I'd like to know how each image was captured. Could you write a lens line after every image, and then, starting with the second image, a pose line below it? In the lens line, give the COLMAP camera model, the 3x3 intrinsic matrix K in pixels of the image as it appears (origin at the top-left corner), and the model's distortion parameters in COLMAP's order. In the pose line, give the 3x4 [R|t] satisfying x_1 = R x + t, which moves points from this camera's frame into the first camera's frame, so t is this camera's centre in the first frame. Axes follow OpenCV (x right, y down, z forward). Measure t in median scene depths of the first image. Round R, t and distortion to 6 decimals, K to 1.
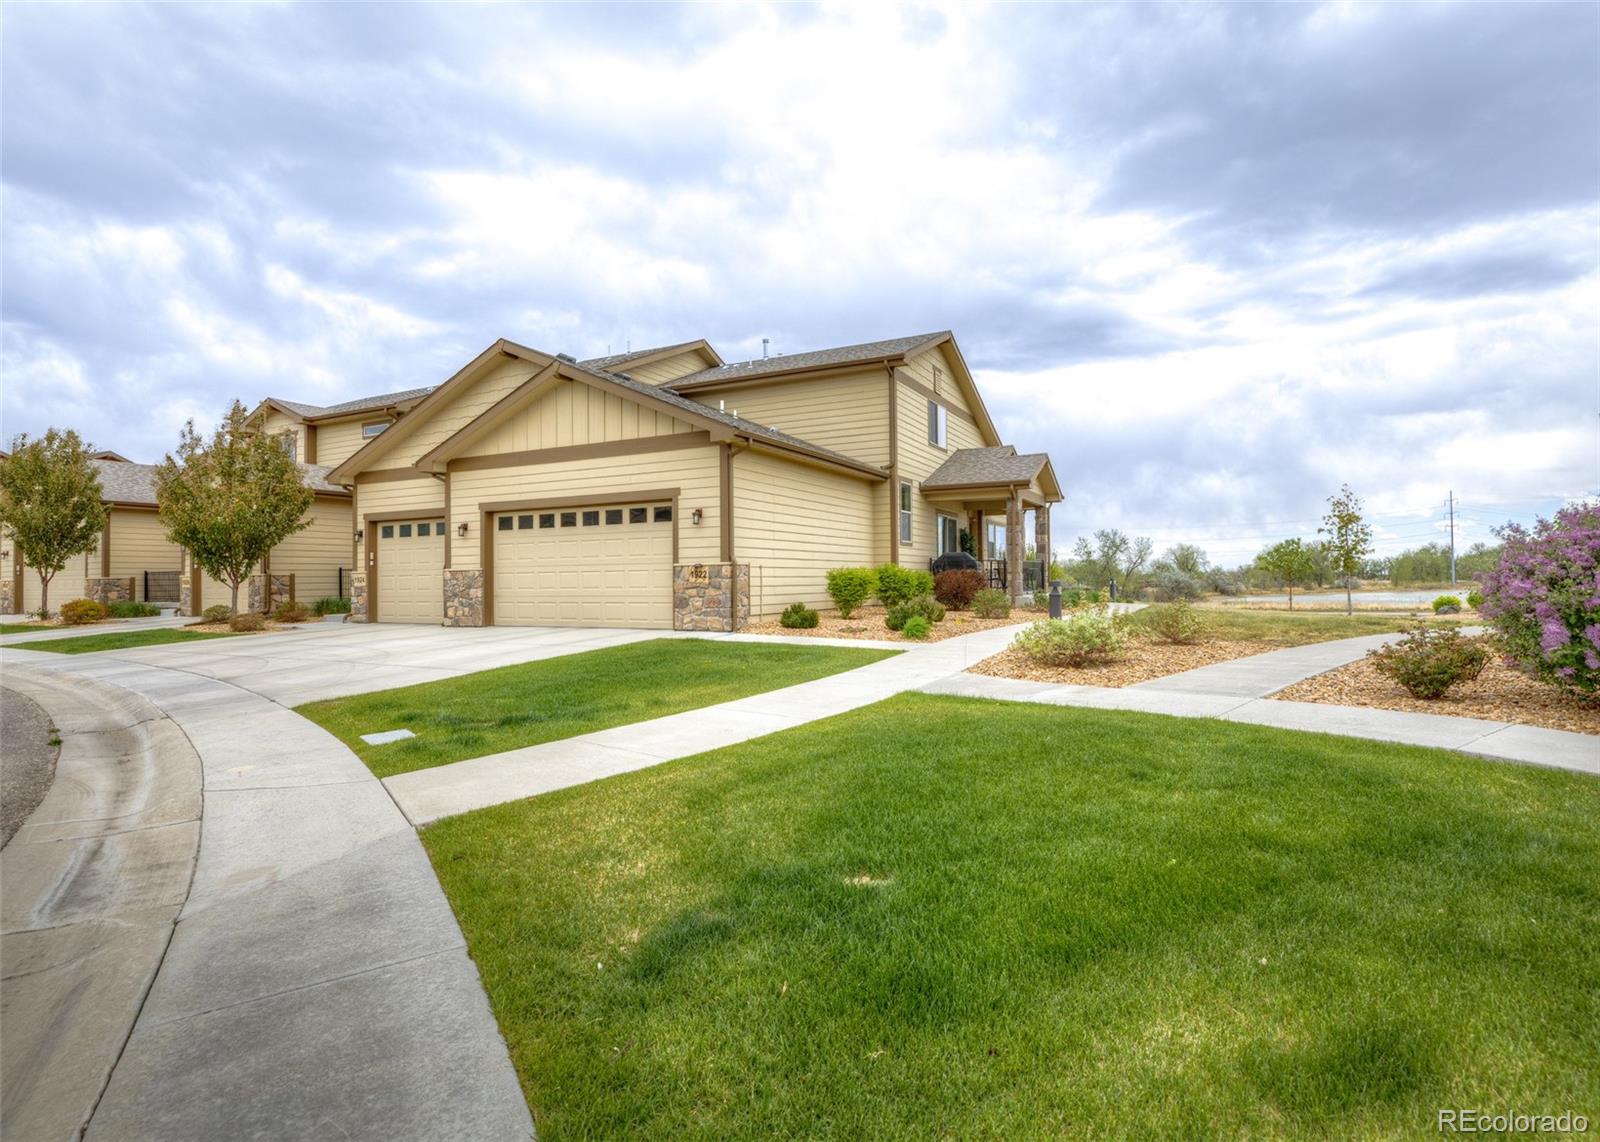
lens RADIAL K [[876.7, 0, 800.0], [0, 876.7, 571.0], [0, 0, 1]] dist [-0.002219, -0.000650]
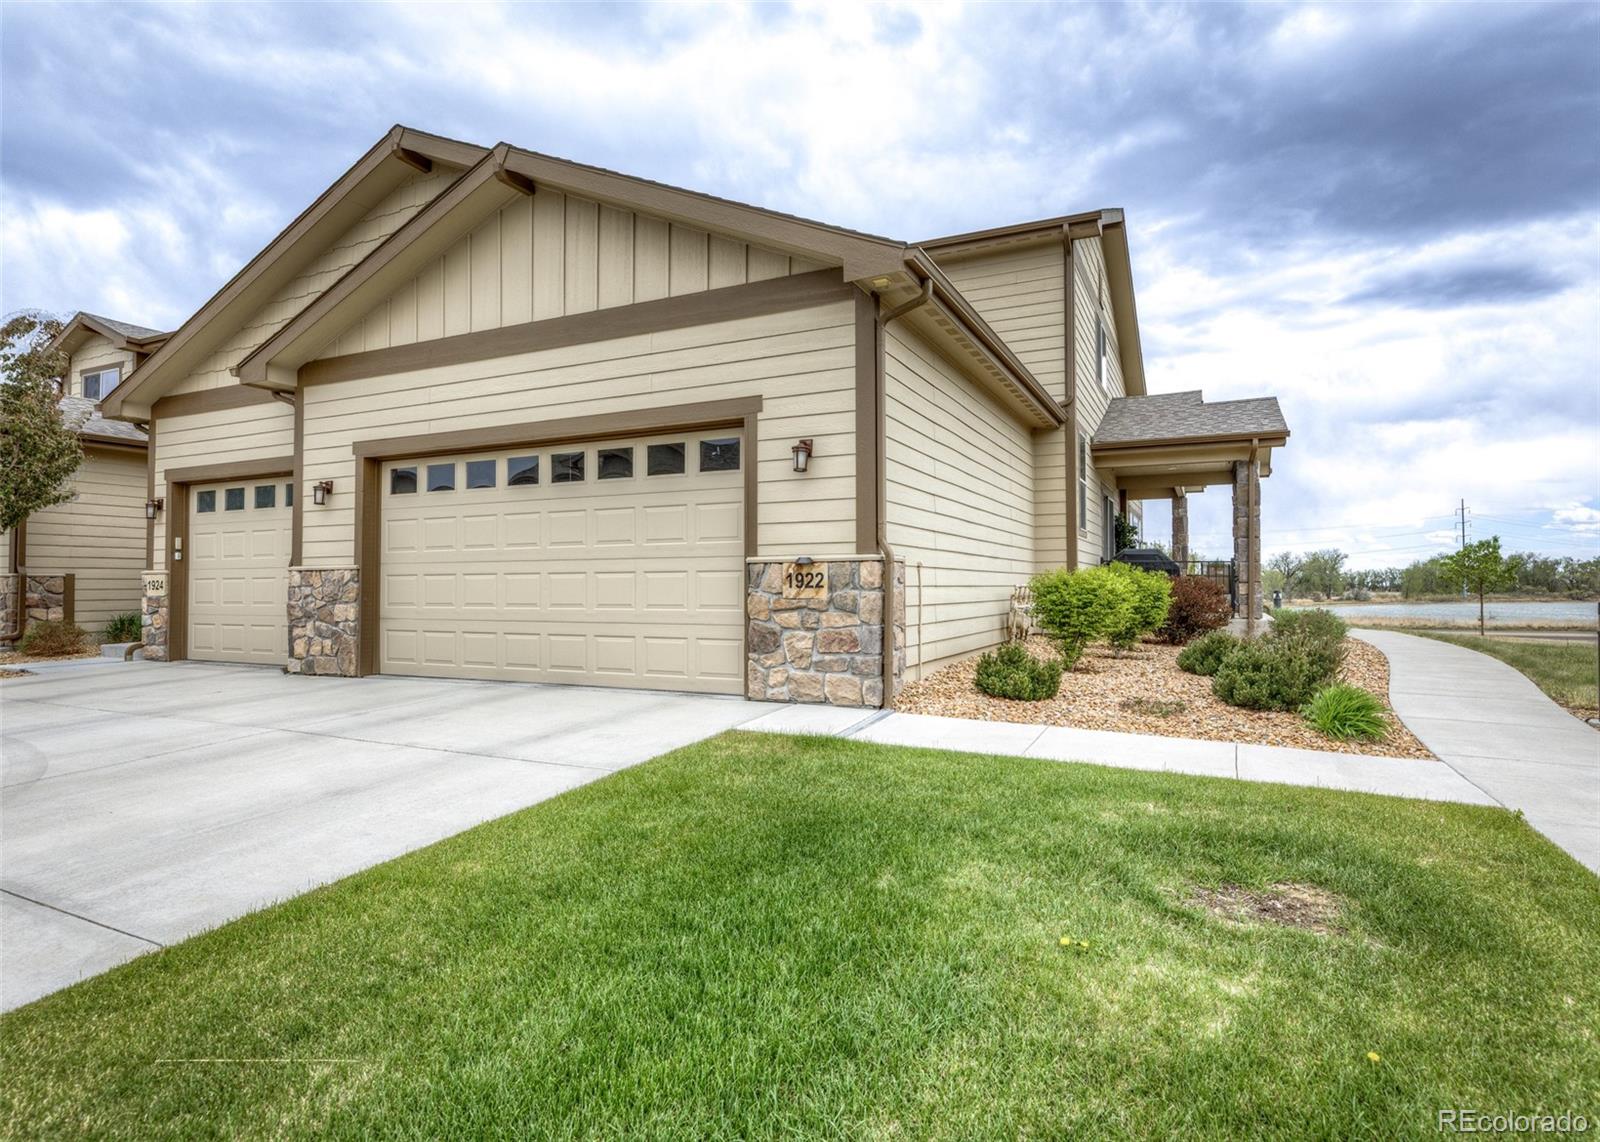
lens RADIAL K [[876.7, 0, 800.0], [0, 876.7, 571.0], [0, 0, 1]] dist [-0.002219, -0.000650]
pose [[0.999243, 0.008637, 0.037927, -0.104029], [-0.008344, 0.999934, -0.007878, 0.001987], [-0.037993, 0.007556, 0.999249, 0.413481]]
